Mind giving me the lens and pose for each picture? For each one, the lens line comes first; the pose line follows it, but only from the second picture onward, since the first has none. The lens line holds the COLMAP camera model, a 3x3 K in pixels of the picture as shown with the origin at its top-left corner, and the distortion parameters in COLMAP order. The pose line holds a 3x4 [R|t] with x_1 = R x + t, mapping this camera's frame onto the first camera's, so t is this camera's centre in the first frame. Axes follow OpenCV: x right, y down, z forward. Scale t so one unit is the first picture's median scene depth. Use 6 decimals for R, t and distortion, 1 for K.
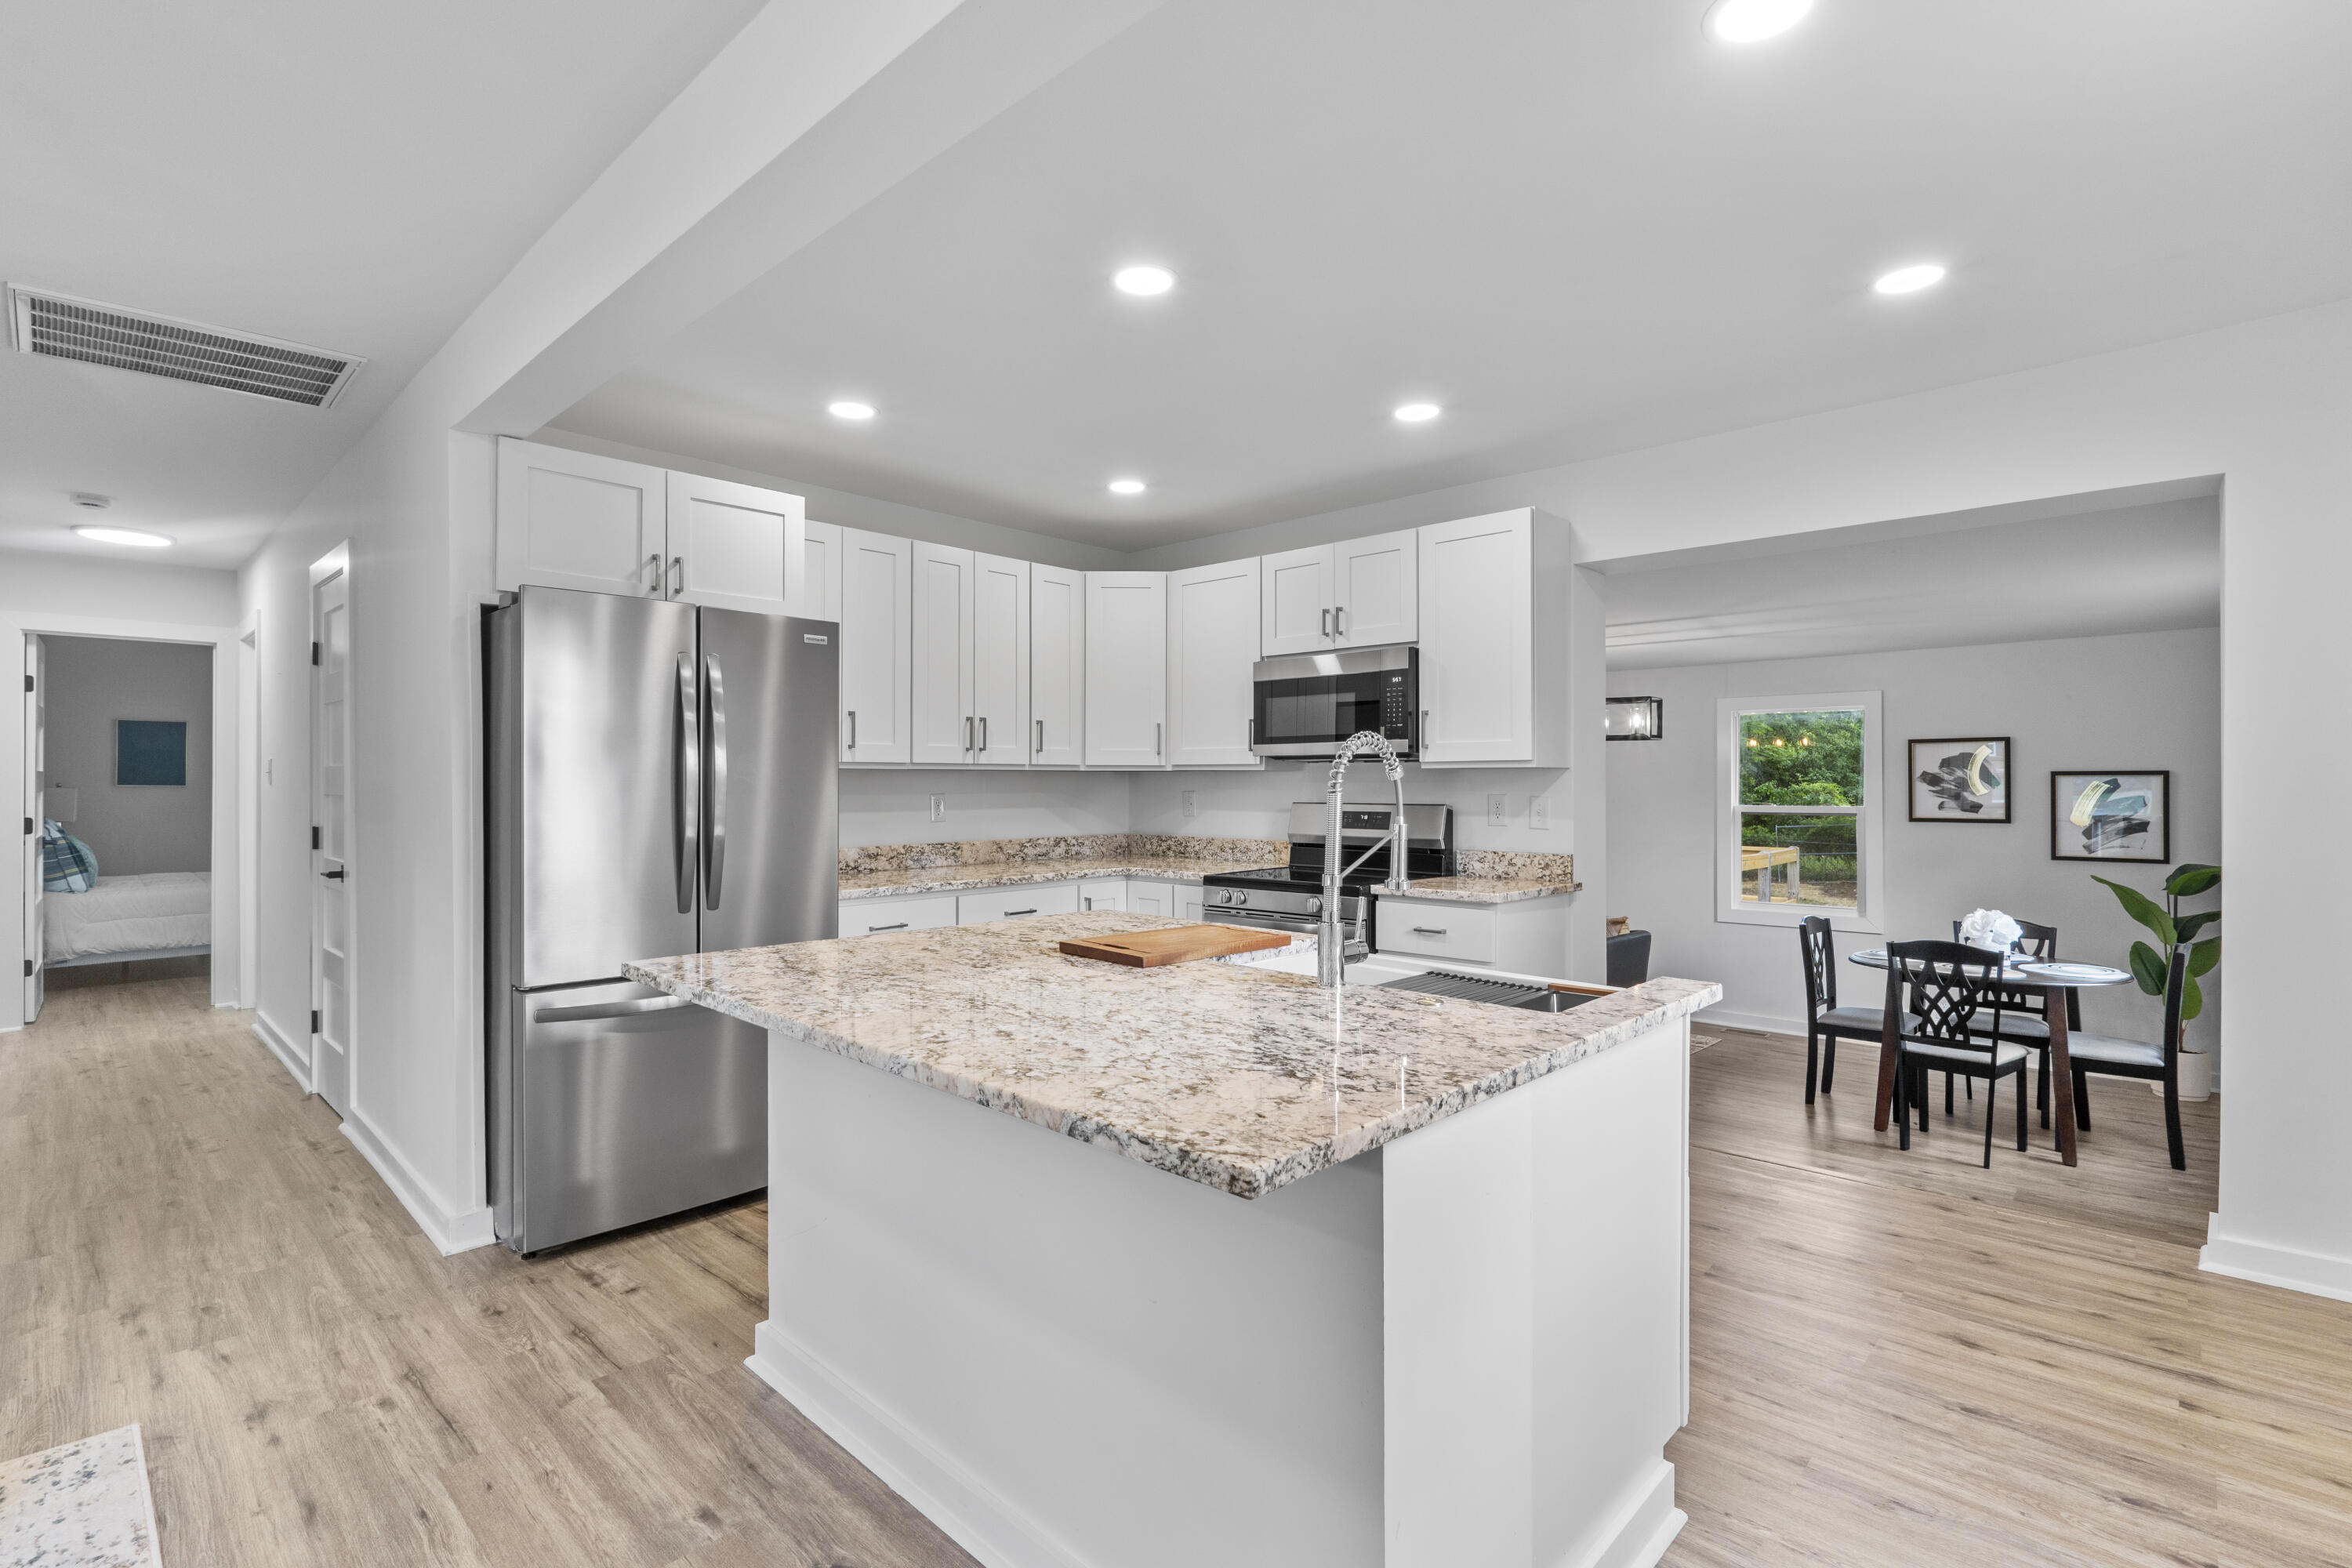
lens RADIAL K [[1082.3, 0, 1176.0], [0, 1082.3, 785.8], [0, 0, 1]] dist [-0.002894, 0.000307]
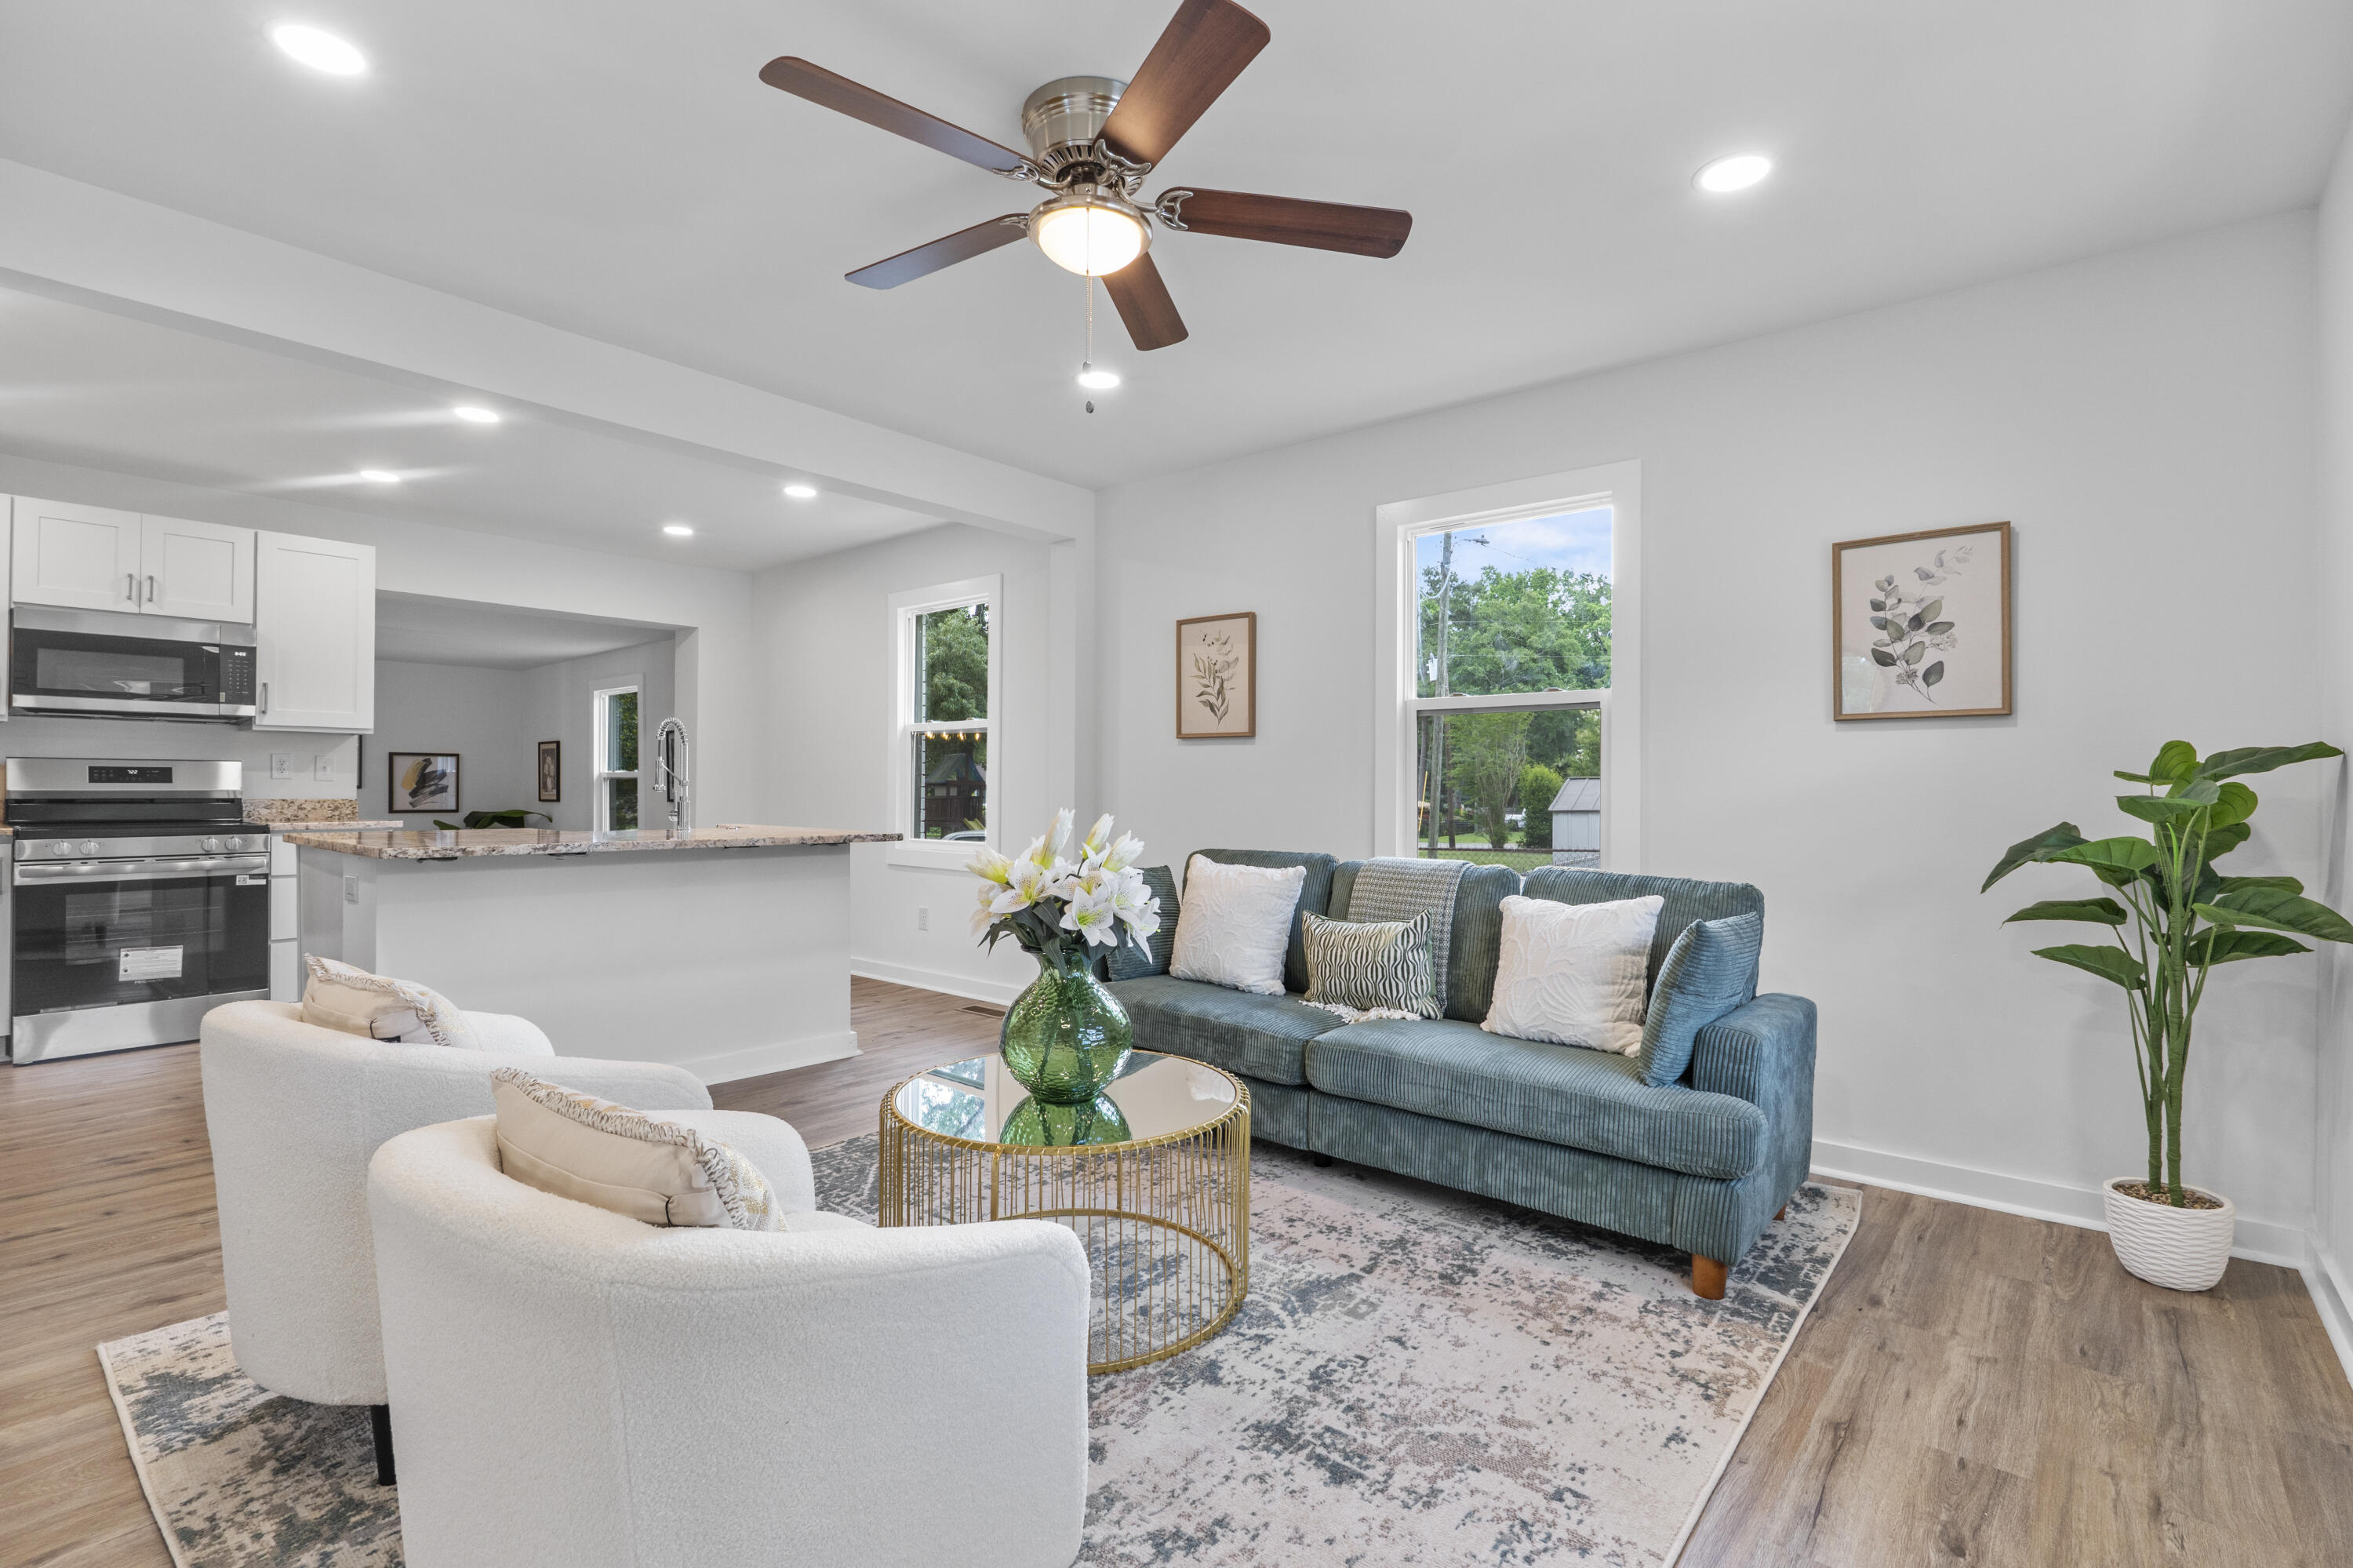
lens RADIAL K [[1082.8, 0, 1176.8], [0, 1082.8, 784.0], [0, 0, 1]] dist [-0.002894, 0.000307]
pose [[-0.065835, 0.003226, 0.997825, -1.029634], [-0.004000, 0.999986, -0.003497, 0.043441], [-0.997823, -0.004221, -0.065821, 0.048890]]
